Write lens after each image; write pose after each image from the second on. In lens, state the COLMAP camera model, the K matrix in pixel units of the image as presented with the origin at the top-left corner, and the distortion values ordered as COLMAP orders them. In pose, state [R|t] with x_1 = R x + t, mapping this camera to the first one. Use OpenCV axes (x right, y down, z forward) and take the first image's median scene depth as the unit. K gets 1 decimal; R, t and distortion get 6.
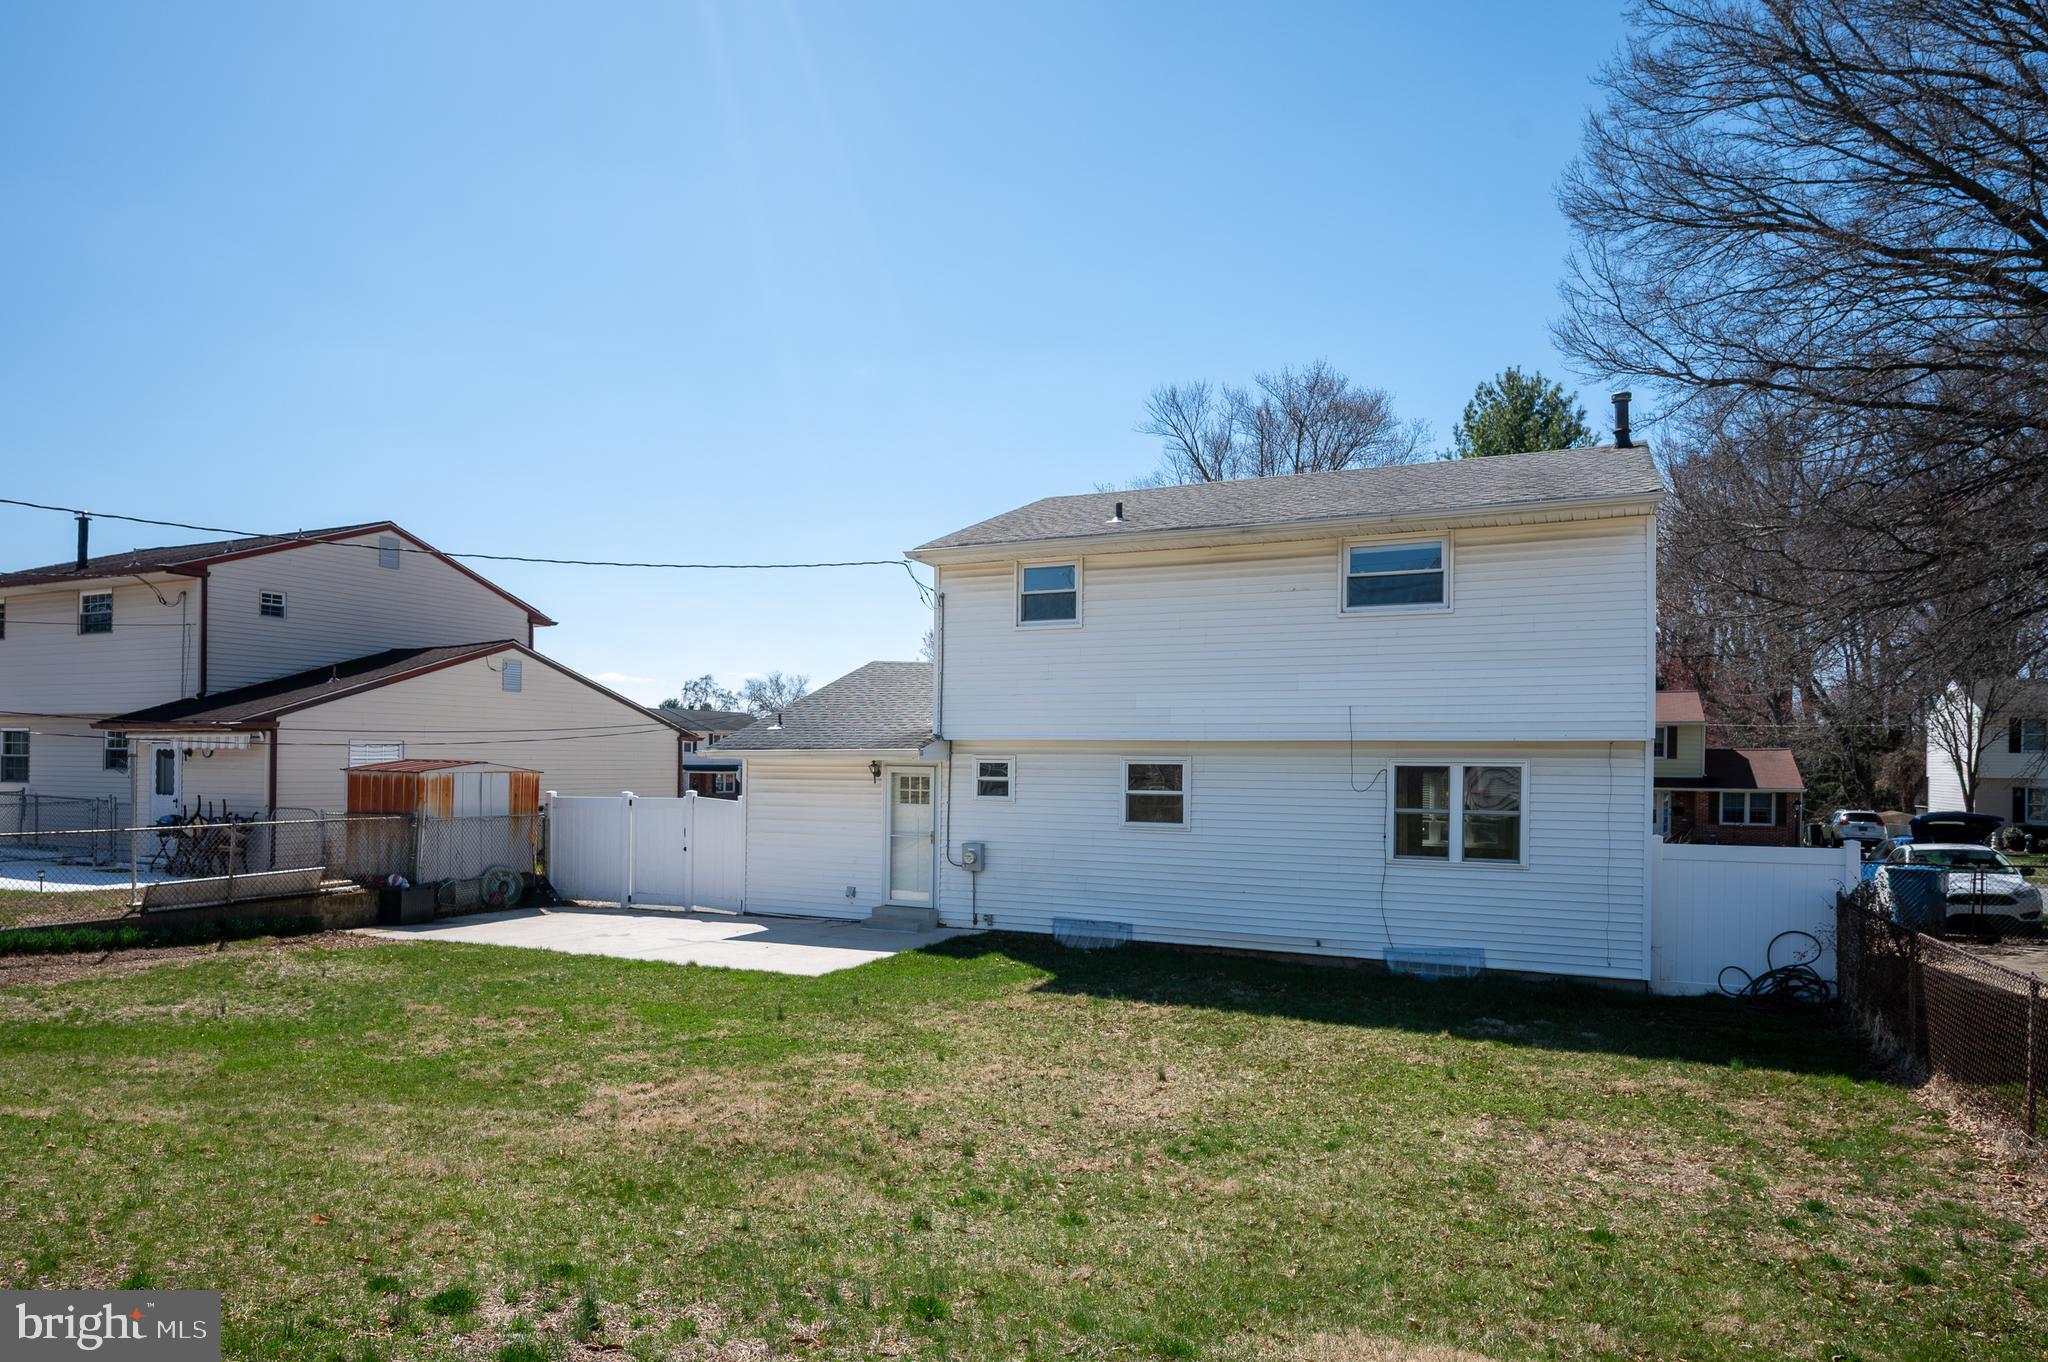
lens RADIAL K [[1231.6, 0, 1189.8], [0, 1231.6, 738.7], [0, 0, 1]] dist [-0.001332, -0.000104]
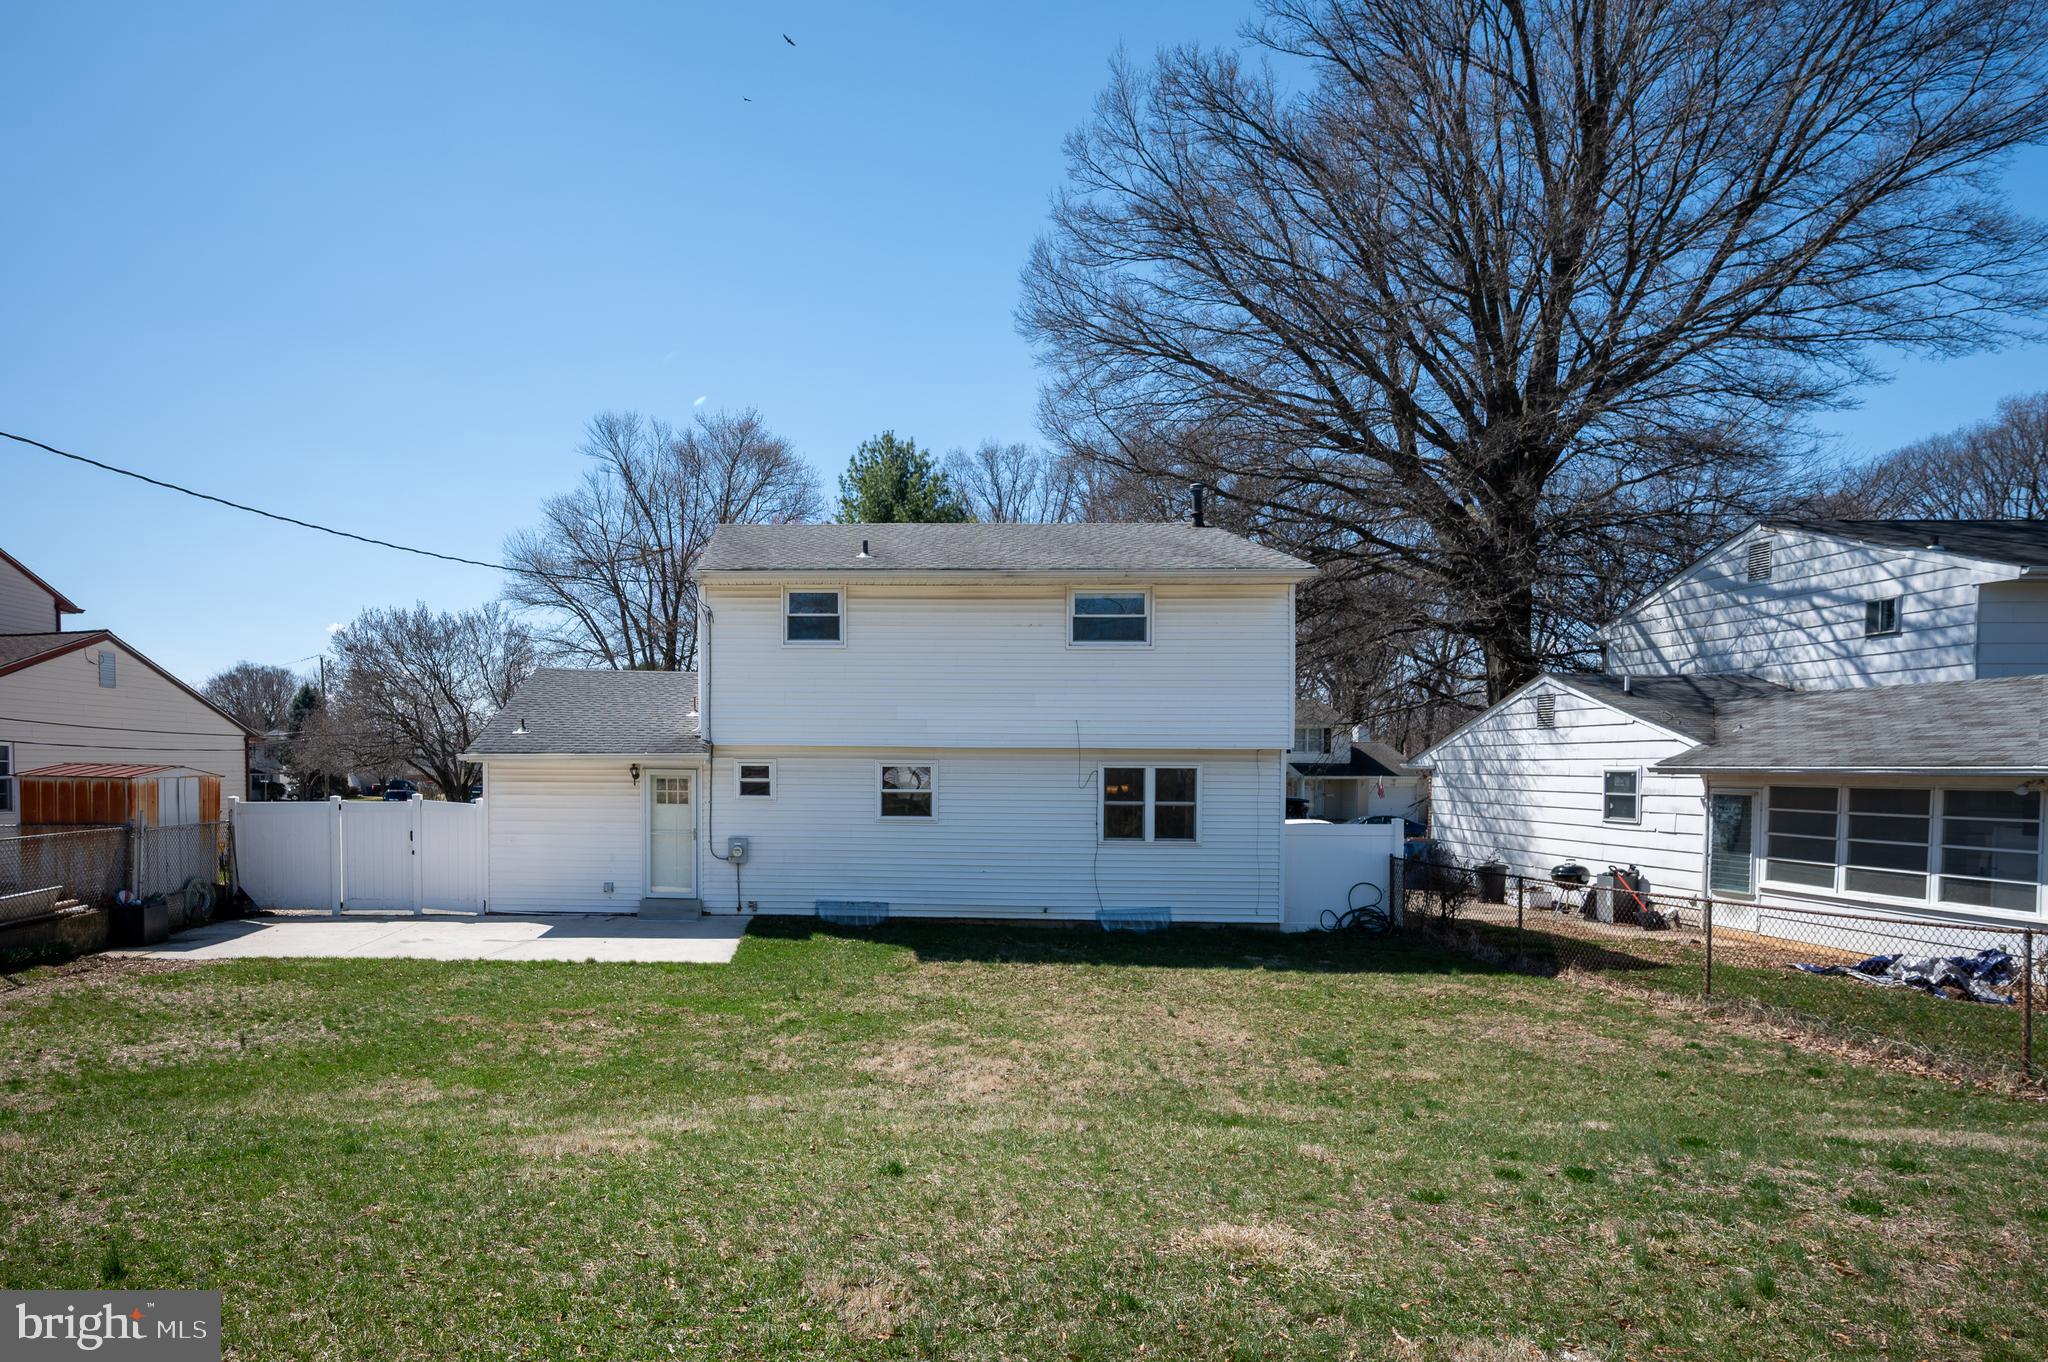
lens RADIAL K [[1069.8, 0, 935.1], [0, 1069.8, 774.1], [0, 0, 1]] dist [-0.002142, -0.000664]
pose [[0.923095, -0.005583, 0.384531, -0.395401], [-0.007167, 0.999471, 0.031716, -0.005020], [-0.384505, -0.032033, 0.922567, 0.045768]]
